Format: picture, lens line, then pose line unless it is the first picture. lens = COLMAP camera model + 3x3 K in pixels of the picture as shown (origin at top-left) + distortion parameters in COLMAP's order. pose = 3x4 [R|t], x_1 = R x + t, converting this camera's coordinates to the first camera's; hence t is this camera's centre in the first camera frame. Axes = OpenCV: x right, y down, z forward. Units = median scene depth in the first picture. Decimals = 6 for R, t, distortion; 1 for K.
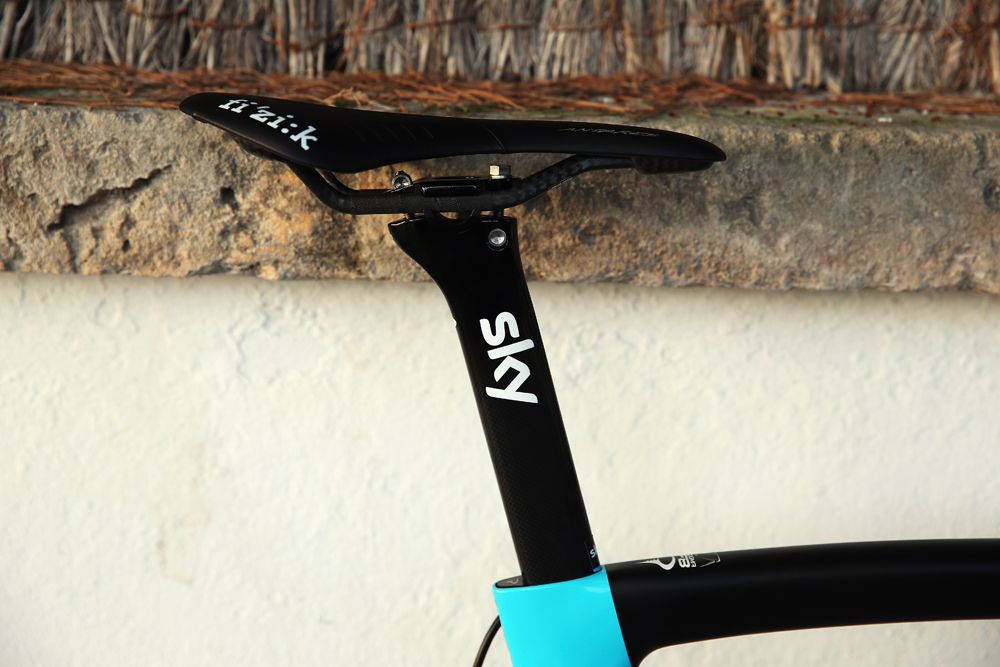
lens RADIAL K [[1804.0, 0, 500.0], [0, 1804.0, 333.5], [0, 0, 1]] dist [0.143798, 0.069579]
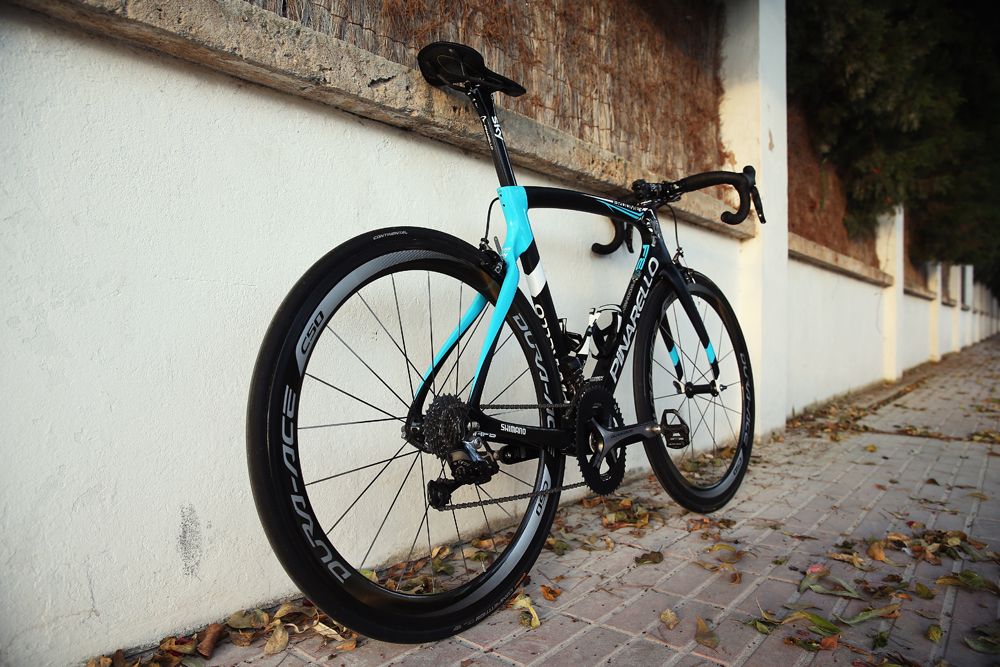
lens RADIAL K [[666.5, 0, 500.0], [0, 666.5, 333.5], [0, 0, 1]] dist [-0.112638, 0.077392]
pose [[0.672774, -0.035063, 0.739017, -0.967257], [0.222789, 0.962113, -0.157172, 0.608138], [-0.705507, 0.270386, 0.655096, 0.168674]]
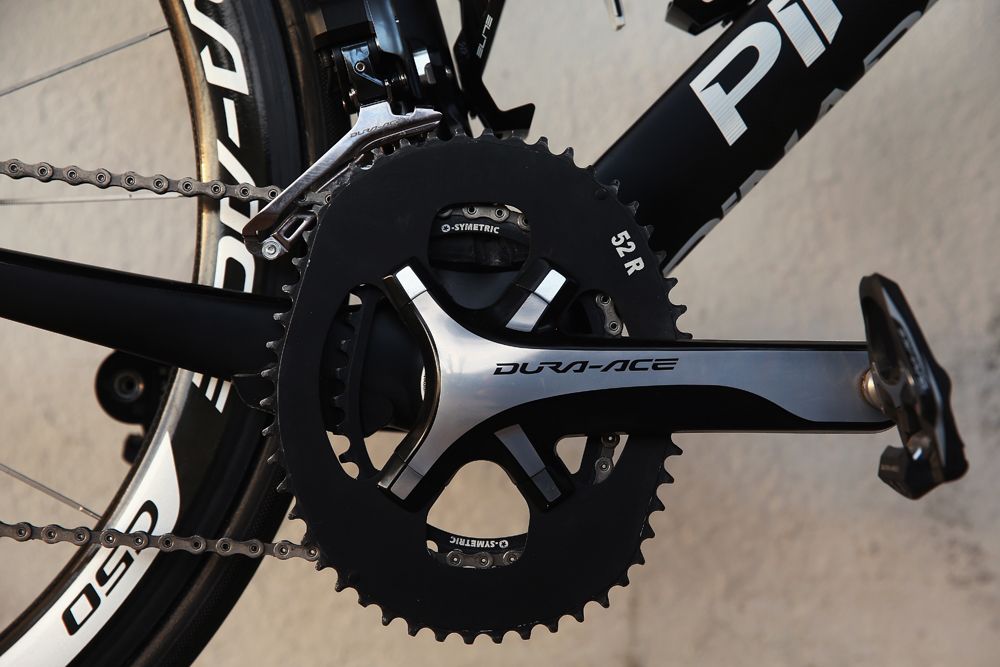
lens RADIAL K [[1804.0, 0, 500.0], [0, 1804.0, 333.5], [0, 0, 1]] dist [0.143798, 0.069579]
pose [[0.999939, -0.001688, 0.010908, 0.169157], [0.003694, 0.982432, -0.186586, 0.779710], [-0.010402, 0.186615, 0.982378, 0.183147]]
